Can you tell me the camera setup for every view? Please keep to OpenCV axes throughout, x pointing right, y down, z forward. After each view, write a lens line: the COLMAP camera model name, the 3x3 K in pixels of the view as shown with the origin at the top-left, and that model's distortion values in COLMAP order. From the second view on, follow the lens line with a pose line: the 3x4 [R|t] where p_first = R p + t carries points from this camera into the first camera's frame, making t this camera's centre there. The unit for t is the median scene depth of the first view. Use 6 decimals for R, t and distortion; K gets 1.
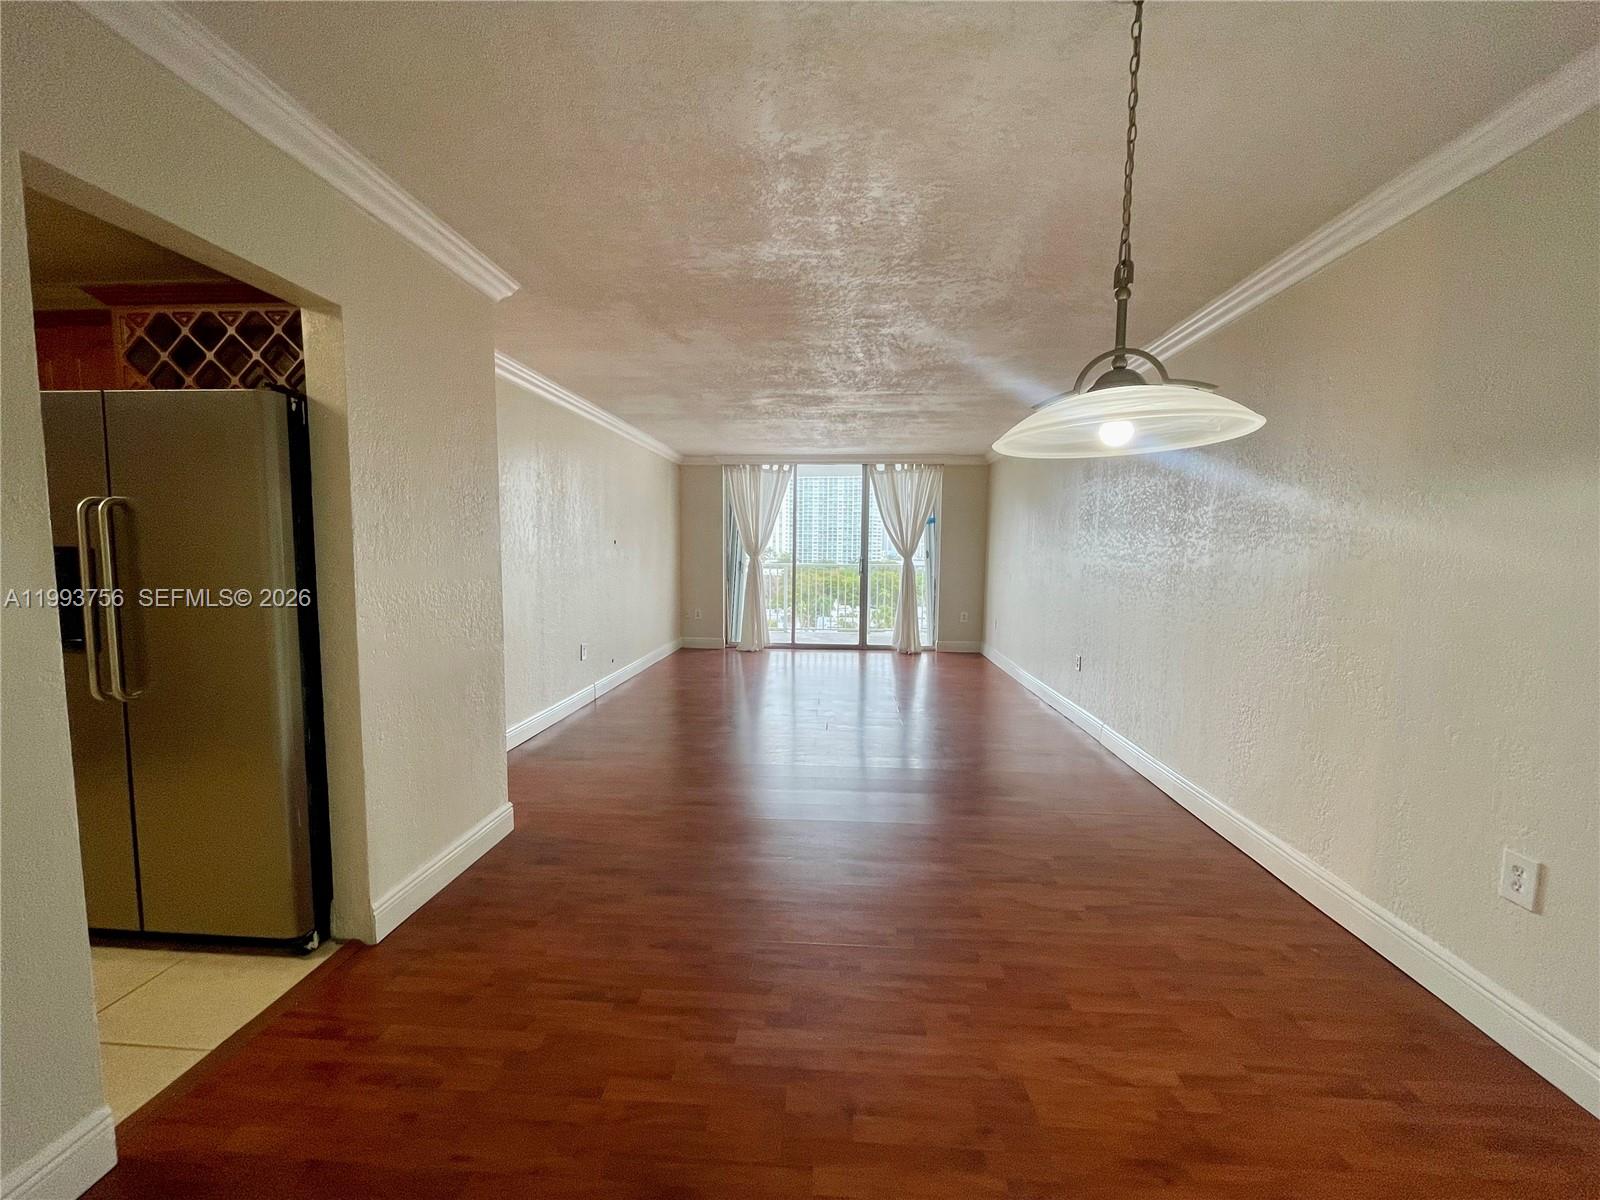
lens RADIAL K [[645.9, 0, 800.4], [0, 645.9, 604.6], [0, 0, 1]] dist [-0.001373, 0.001241]
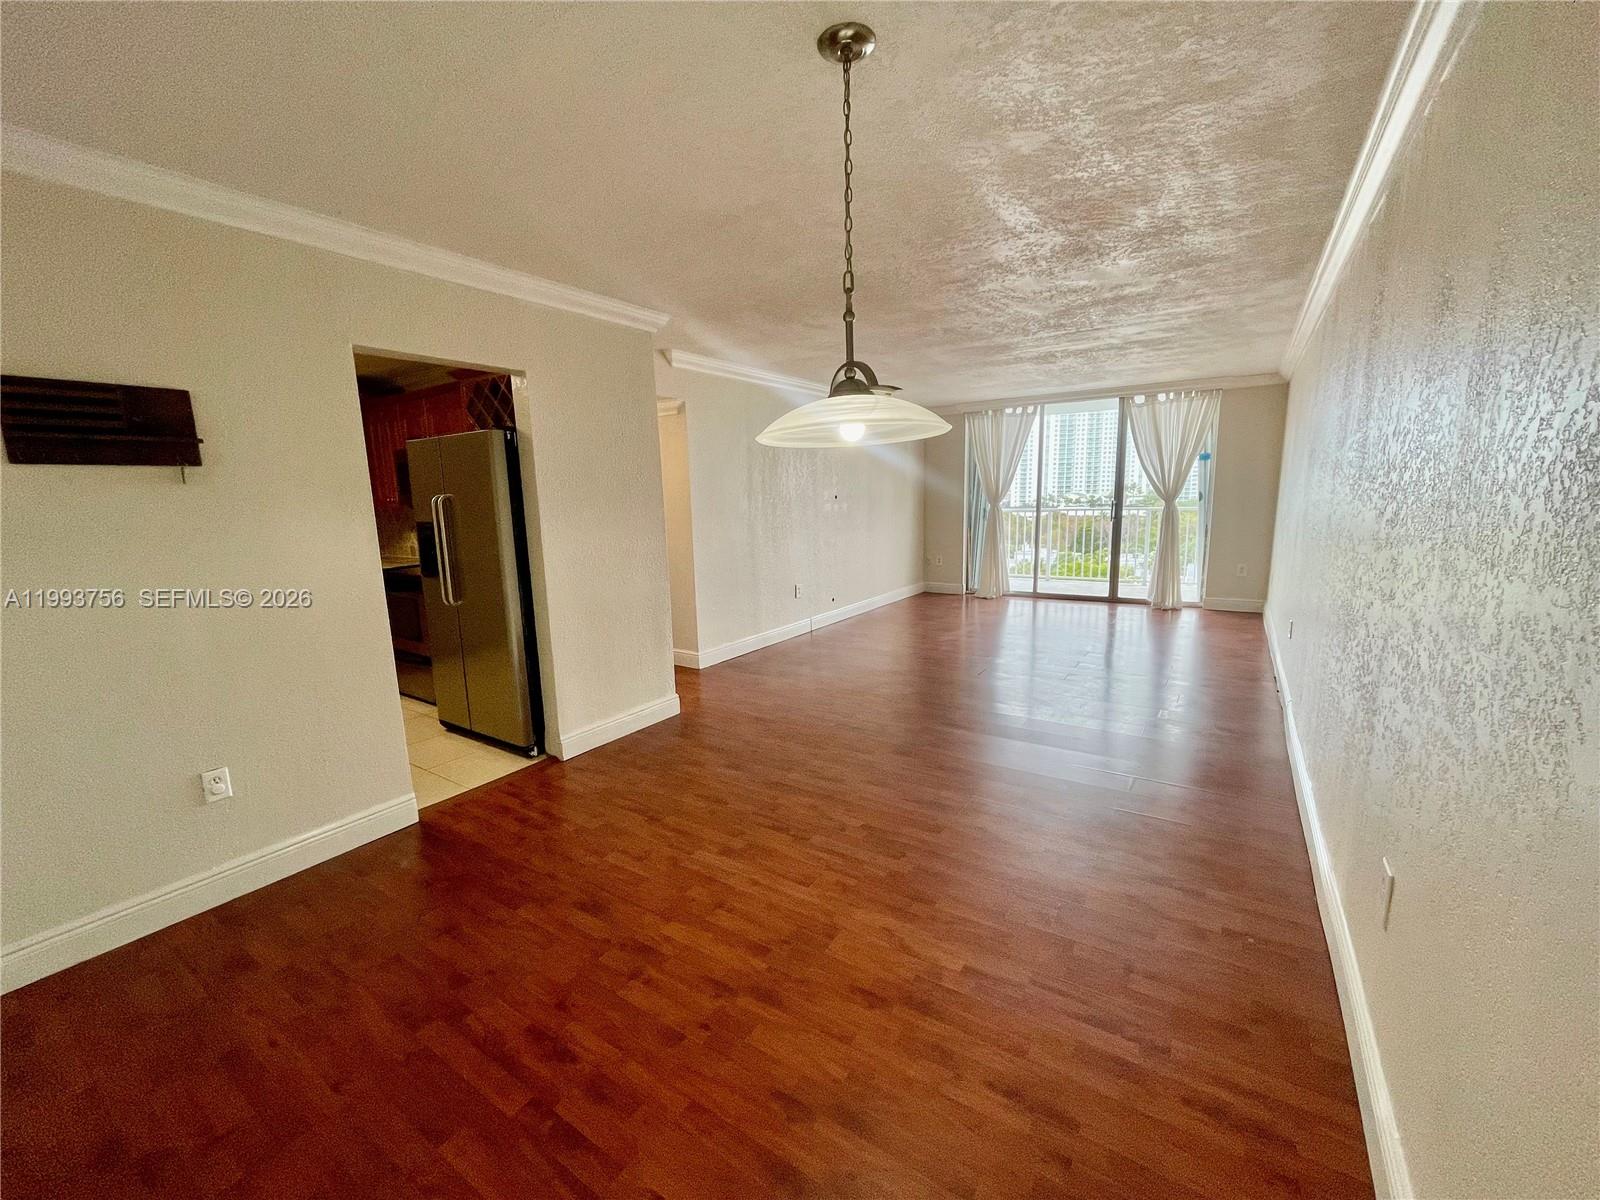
lens RADIAL K [[645.9, 0, 801.4], [0, 645.9, 605.9], [0, 0, 1]] dist [-0.001373, 0.001241]
pose [[0.867406, 0.054964, -0.494557, 0.403356], [-0.009630, 0.995549, 0.093753, -0.018231], [0.497508, -0.076559, 0.864074, -0.058273]]
